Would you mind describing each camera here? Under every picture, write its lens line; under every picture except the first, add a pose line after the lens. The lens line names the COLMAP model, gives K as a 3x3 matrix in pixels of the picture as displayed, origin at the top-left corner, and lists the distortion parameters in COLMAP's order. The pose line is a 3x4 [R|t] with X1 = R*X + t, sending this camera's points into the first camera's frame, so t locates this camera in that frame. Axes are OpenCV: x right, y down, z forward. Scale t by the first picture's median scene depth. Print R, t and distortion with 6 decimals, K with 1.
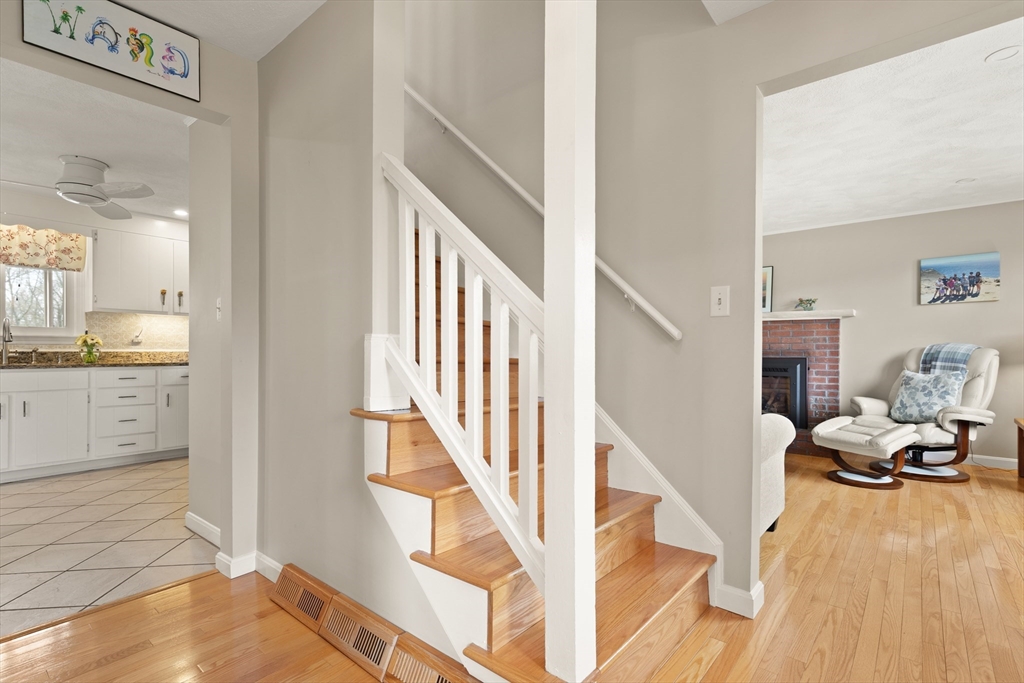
lens RADIAL K [[486.1, 0, 512.0], [0, 486.1, 341.5], [0, 0, 1]] dist [-0.001572, -0.000234]
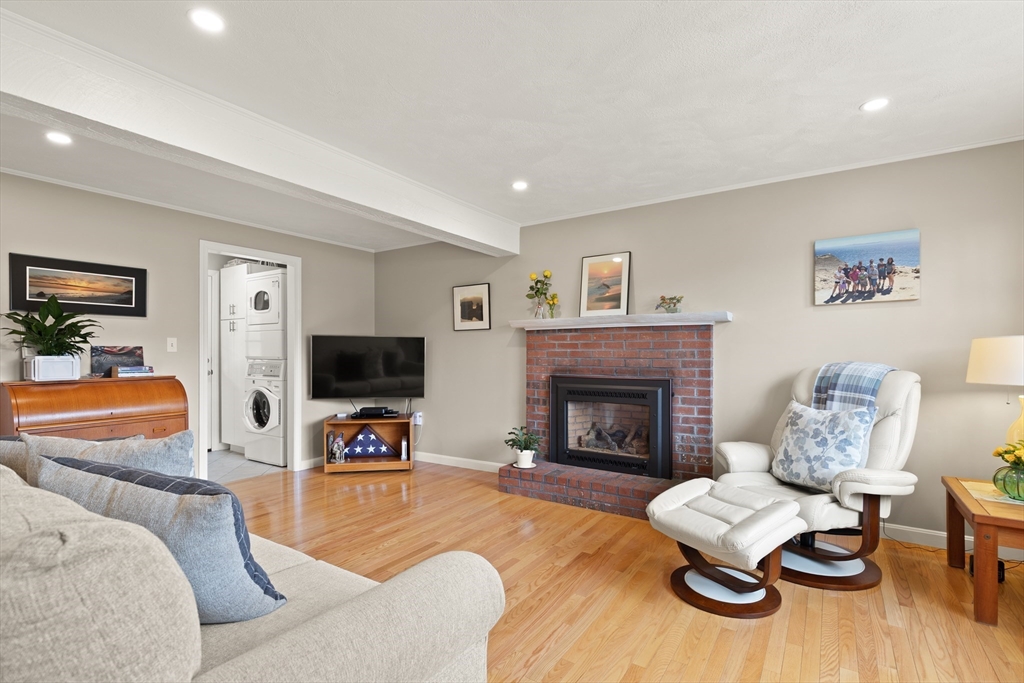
lens RADIAL K [[486.1, 0, 512.0], [0, 486.1, 341.5], [0, 0, 1]] dist [-0.001572, -0.000234]
pose [[0.993630, 0.002699, 0.112663, 0.354601], [-0.001954, 0.999976, -0.006720, -0.019789], [-0.112678, 0.006457, 0.993611, 0.381820]]
